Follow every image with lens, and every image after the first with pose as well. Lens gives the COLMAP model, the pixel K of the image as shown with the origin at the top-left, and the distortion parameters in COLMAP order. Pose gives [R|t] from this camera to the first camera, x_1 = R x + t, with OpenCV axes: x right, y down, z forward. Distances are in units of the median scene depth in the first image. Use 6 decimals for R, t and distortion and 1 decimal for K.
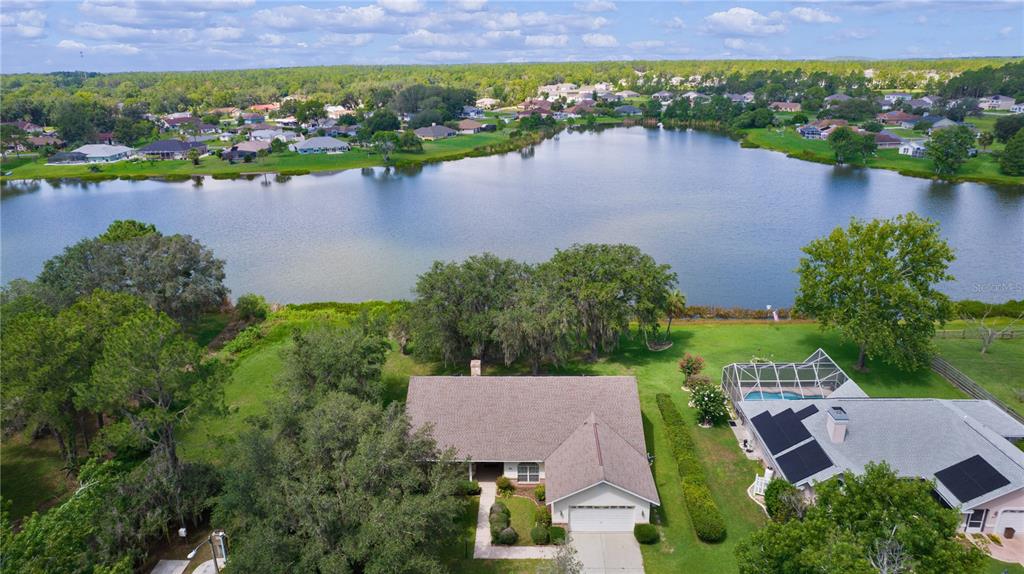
lens RADIAL K [[659.8, 0, 503.1], [0, 659.8, 278.0], [0, 0, 1]] dist [-0.061115, 0.044066]
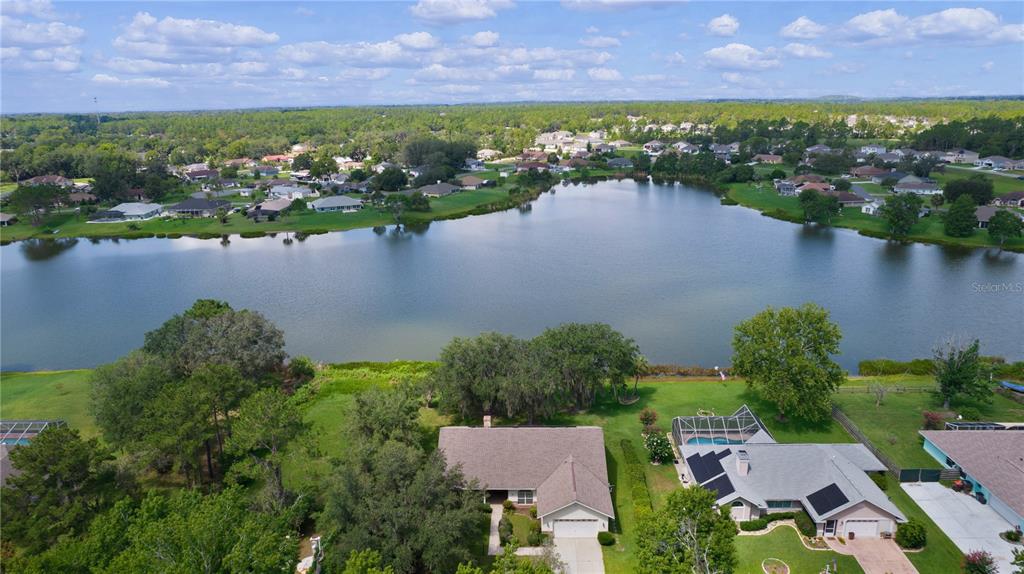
lens RADIAL K [[659.8, 0, 506.6], [0, 659.8, 278.4], [0, 0, 1]] dist [-0.061115, 0.044066]
pose [[0.999968, 0.000337, 0.007946, -0.008448], [0.000077, 0.998645, -0.052039, -0.064299], [-0.007953, 0.052038, 0.998613, -0.276730]]
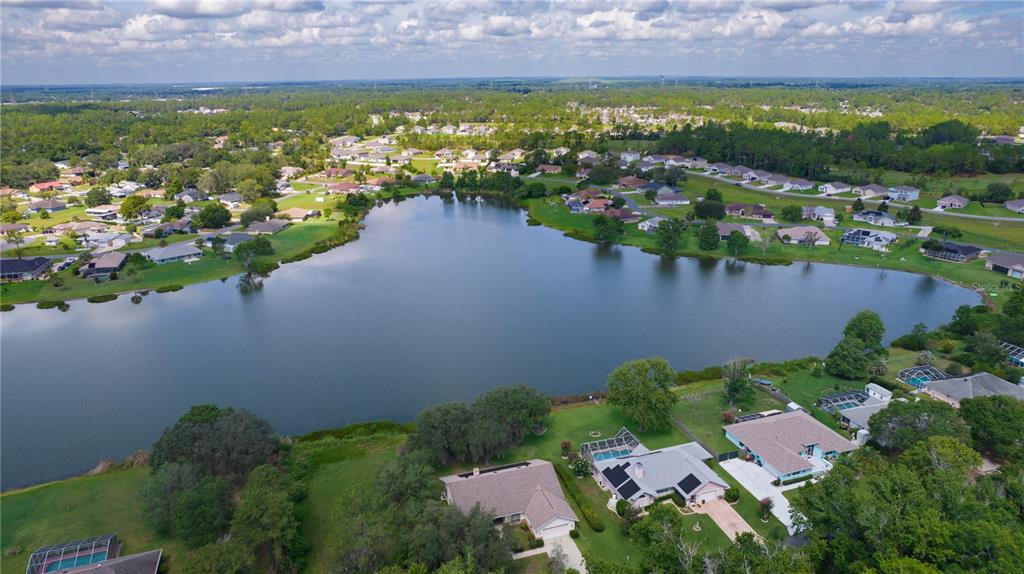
lens RADIAL K [[659.8, 0, 513.2], [0, 659.8, 289.4], [0, 0, 1]] dist [-0.061115, 0.044066]
pose [[0.933127, -0.094159, 0.347000, -0.409357], [0.096823, 0.995254, 0.009696, -0.300465], [-0.346266, 0.024550, 0.937815, -0.657079]]
